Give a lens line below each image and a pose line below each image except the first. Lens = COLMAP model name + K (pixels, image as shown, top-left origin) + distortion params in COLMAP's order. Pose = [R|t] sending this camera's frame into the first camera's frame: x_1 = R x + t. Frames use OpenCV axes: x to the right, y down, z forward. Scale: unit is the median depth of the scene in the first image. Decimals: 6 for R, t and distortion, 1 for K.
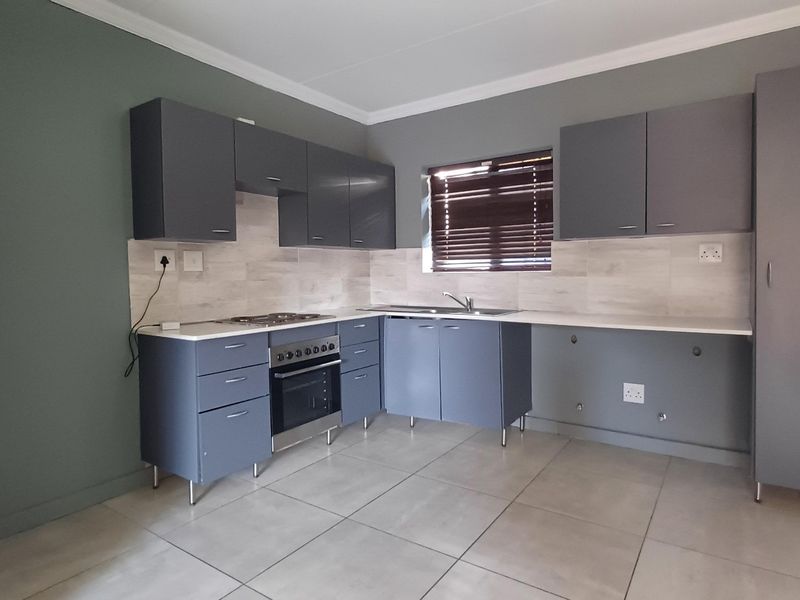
lens RADIAL K [[481.9, 0, 387.6], [0, 481.9, 290.0], [0, 0, 1]] dist [0.004570, -0.005450]
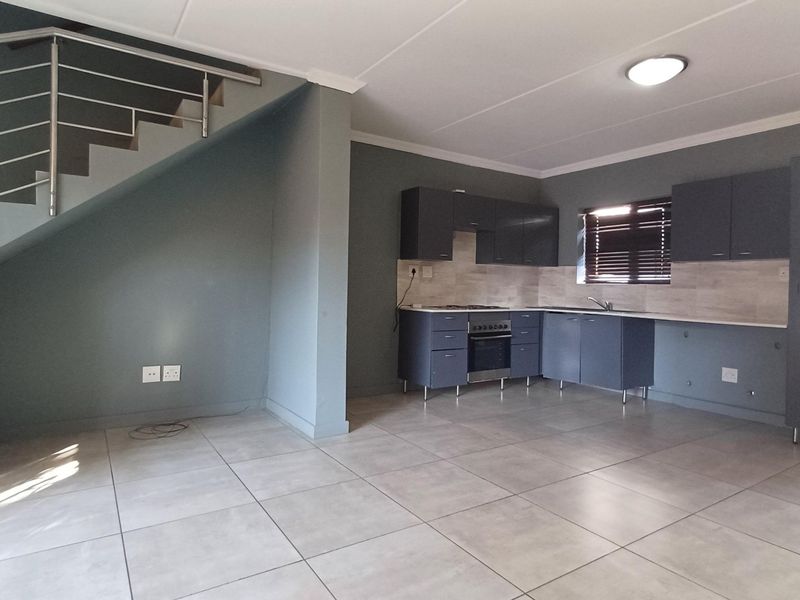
lens RADIAL K [[481.9, 0, 391.2], [0, 481.9, 290.0], [0, 0, 1]] dist [0.004570, -0.005450]
pose [[0.927031, 0.035284, -0.373322, 0.117524], [-0.046572, 0.998689, -0.021258, 0.044403], [0.372082, 0.037093, 0.927458, -0.597350]]
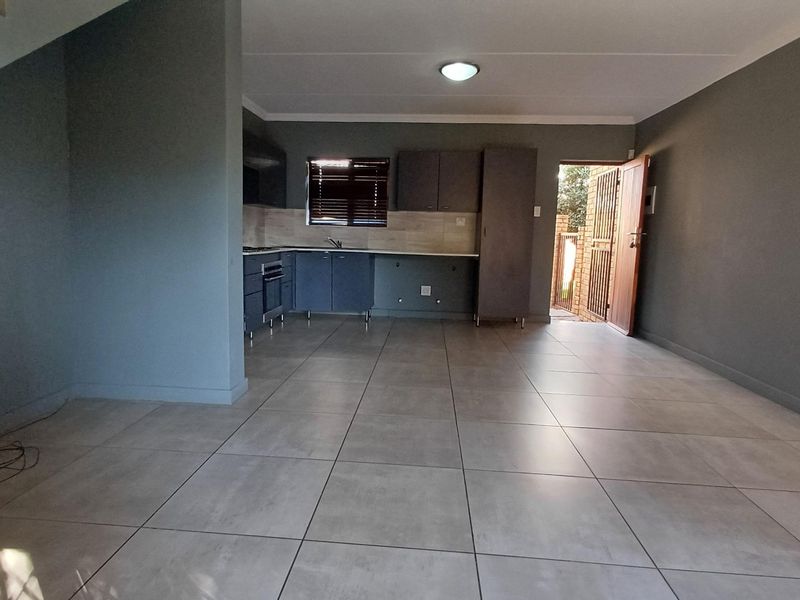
lens RADIAL K [[481.9, 0, 386.0], [0, 481.9, 290.7], [0, 0, 1]] dist [0.004570, -0.005450]
pose [[0.862200, -0.022096, 0.506086, -0.605075], [-0.019625, 0.996841, 0.076958, 0.061086], [-0.506188, -0.076286, 0.859043, -0.594324]]
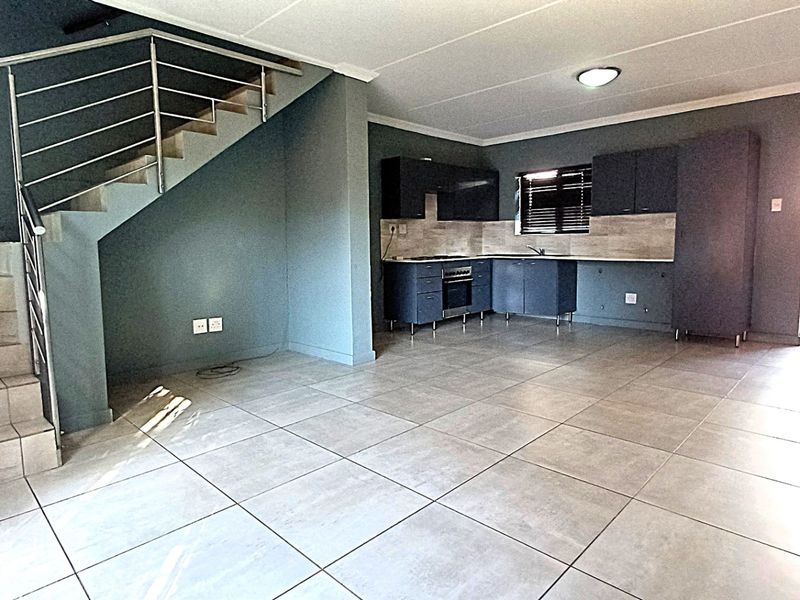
lens RADIAL K [[481.9, 0, 388.6], [0, 481.9, 288.6], [0, 0, 1]] dist [0.004570, -0.005450]
pose [[0.985771, 0.014785, -0.167444, -0.097096], [-0.004018, 0.997912, 0.064460, 0.056111], [0.168047, -0.062870, 0.983772, -0.940315]]
